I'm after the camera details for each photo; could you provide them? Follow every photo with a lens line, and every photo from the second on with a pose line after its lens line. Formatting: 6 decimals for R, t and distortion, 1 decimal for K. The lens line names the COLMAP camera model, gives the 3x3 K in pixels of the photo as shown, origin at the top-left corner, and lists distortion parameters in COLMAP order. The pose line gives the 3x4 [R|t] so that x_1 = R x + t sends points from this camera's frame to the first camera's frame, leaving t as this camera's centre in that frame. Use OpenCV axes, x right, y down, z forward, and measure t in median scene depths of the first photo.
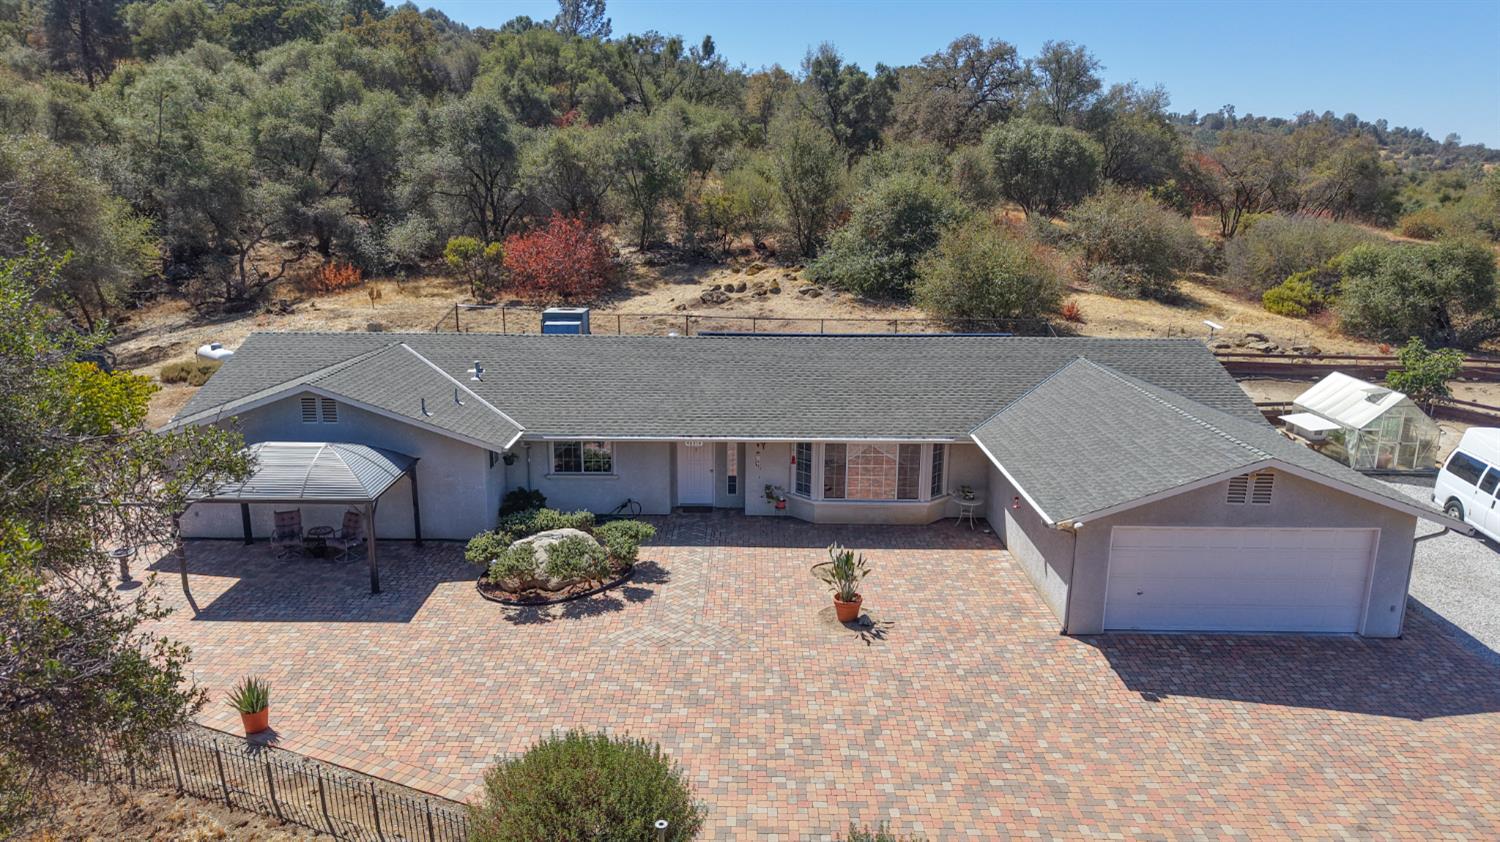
lens RADIAL K [[999.7, 0, 750.0], [0, 999.7, 421.0], [0, 0, 1]] dist [0.039995, -0.049563]
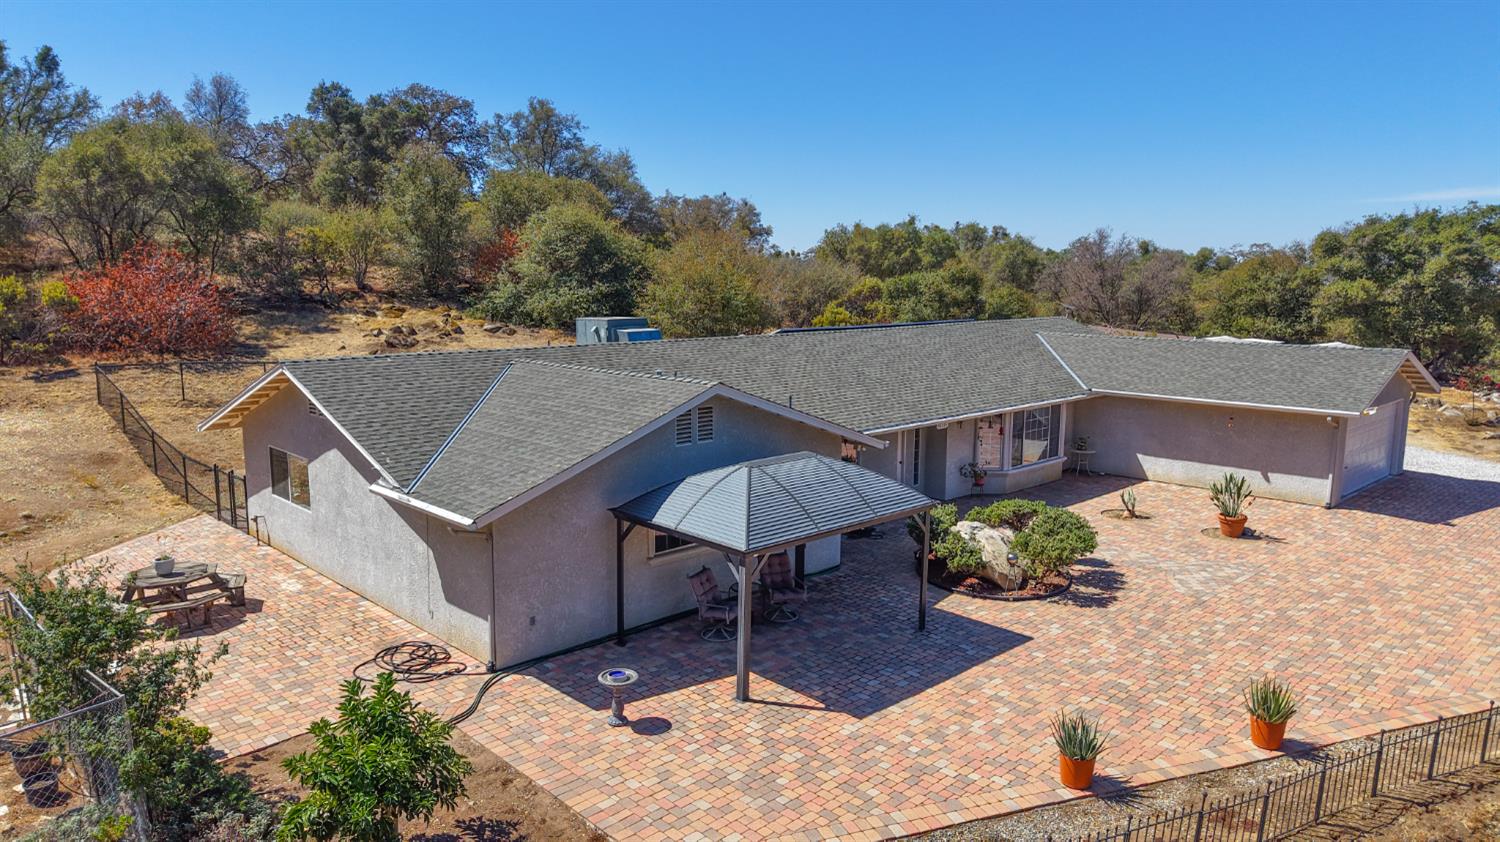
lens RADIAL K [[999.7, 0, 750.0], [0, 999.7, 421.0], [0, 0, 1]] dist [0.039995, -0.049563]
pose [[0.719463, -0.109196, 0.685893, -0.875253], [0.165563, 0.986058, -0.016684, 0.004085], [-0.674508, 0.125562, 0.727511, 0.458095]]
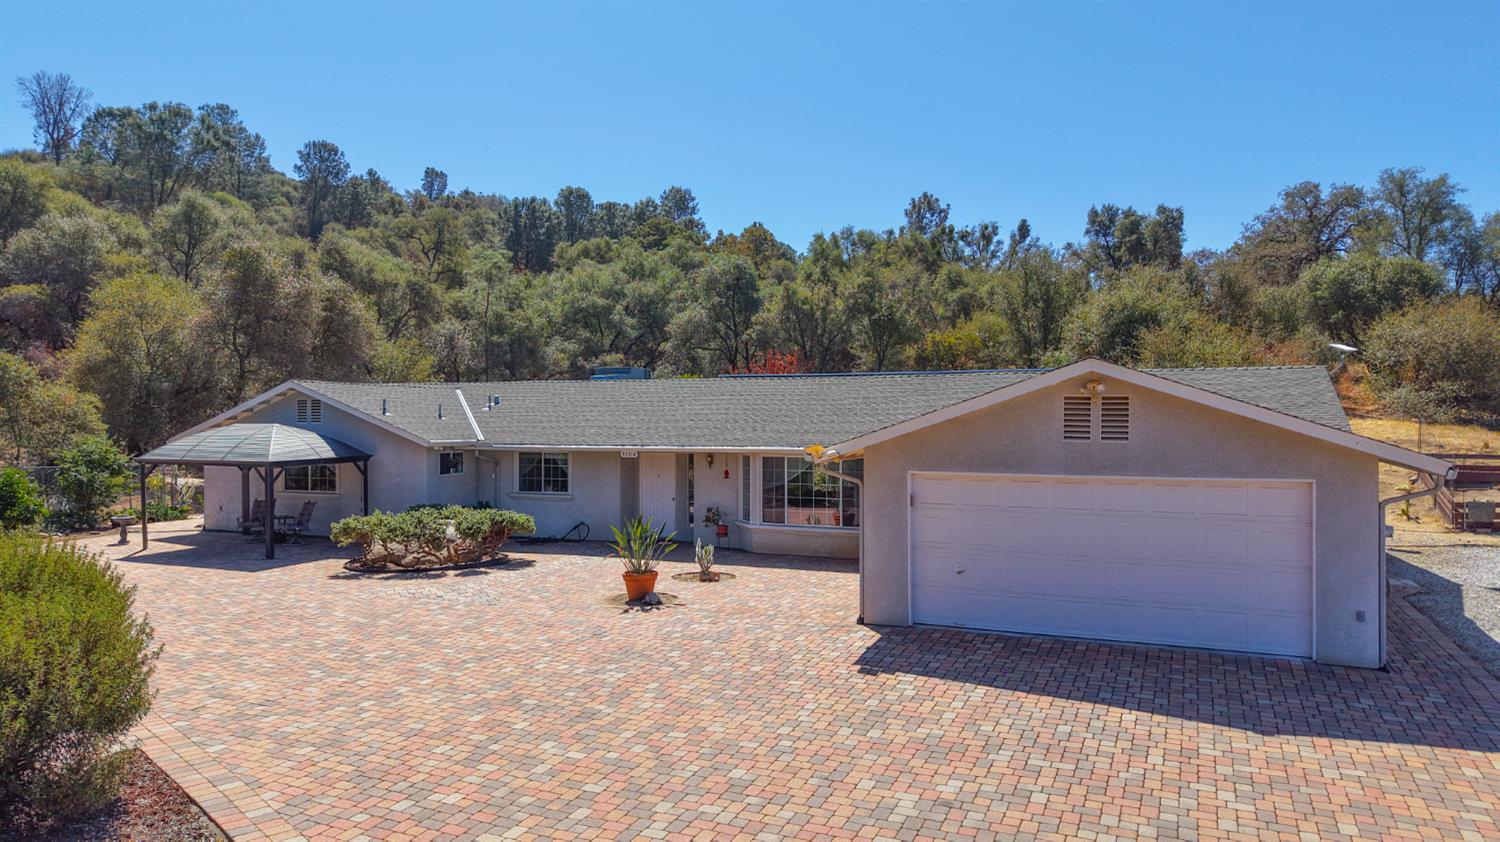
lens RADIAL K [[999.7, 0, 750.0], [0, 999.7, 421.0], [0, 0, 1]] dist [0.039995, -0.049563]
pose [[0.916098, -0.008121, -0.400873, 0.439056], [-0.084814, 0.973246, -0.213537, 0.189190], [0.391882, 0.229621, 0.890900, 0.217229]]
